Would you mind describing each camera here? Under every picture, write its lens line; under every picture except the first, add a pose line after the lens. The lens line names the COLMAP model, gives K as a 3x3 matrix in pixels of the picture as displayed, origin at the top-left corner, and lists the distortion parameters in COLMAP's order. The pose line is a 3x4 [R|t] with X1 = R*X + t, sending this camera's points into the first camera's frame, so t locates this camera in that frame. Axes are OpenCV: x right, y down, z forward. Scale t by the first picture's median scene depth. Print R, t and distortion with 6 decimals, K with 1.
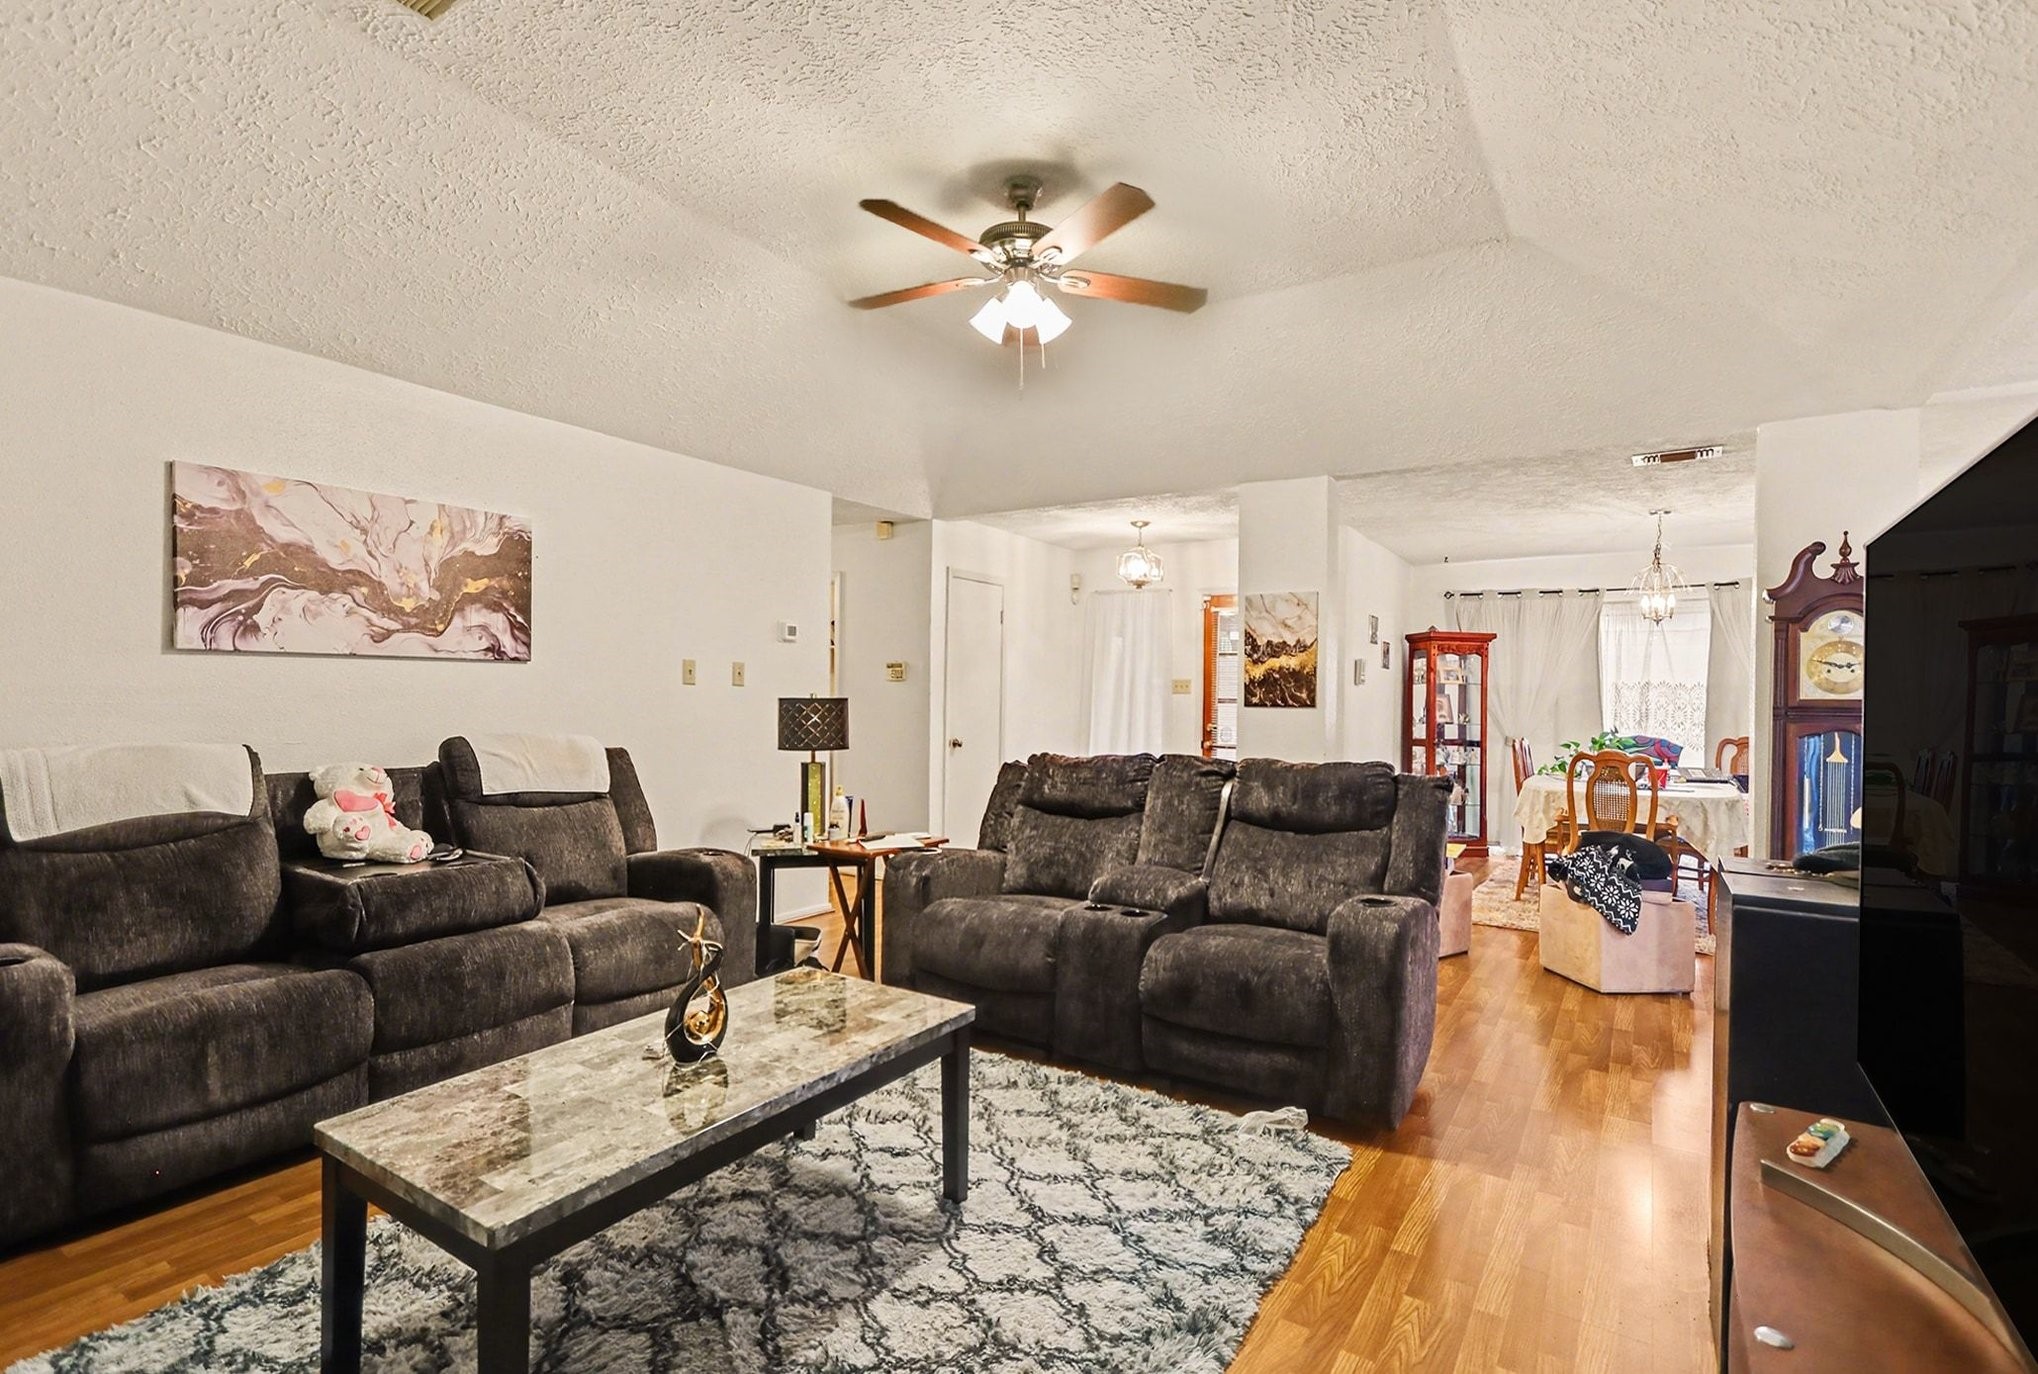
lens RADIAL K [[952.2, 0, 1018.0], [0, 952.2, 696.8], [0, 0, 1]] dist [-0.000383, 0.000106]
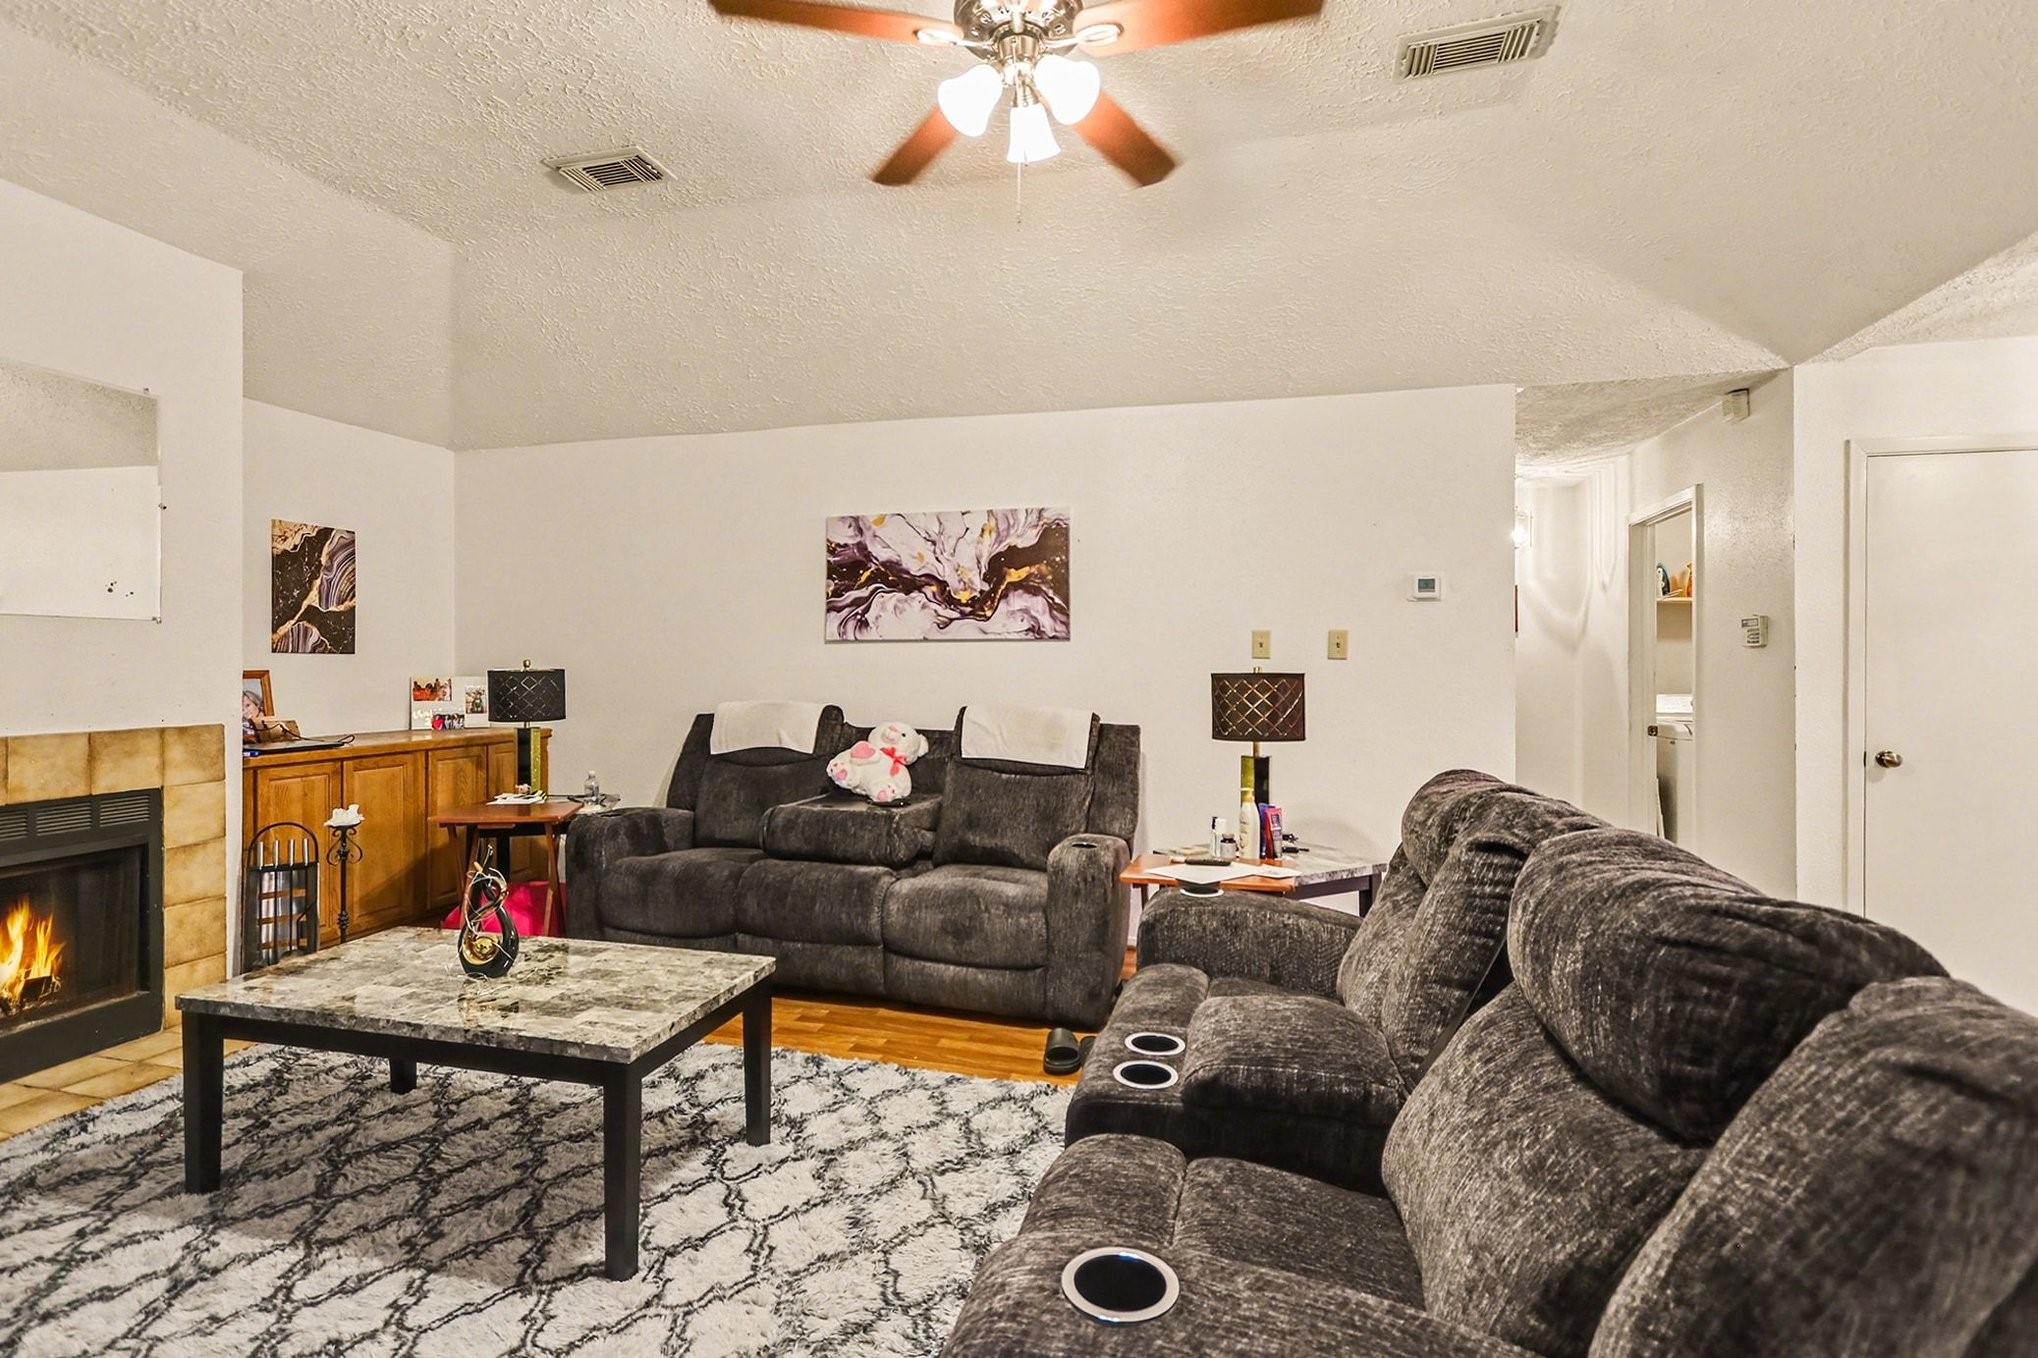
lens RADIAL K [[947.1, 0, 1014.6], [0, 947.1, 658.4], [0, 0, 1]] dist [0.014300, -0.000760]
pose [[0.313395, -0.015602, -0.949495, 0.546307], [-0.000699, 0.999861, -0.016661, 0.002932], [0.949623, 0.005885, 0.313341, 0.688801]]
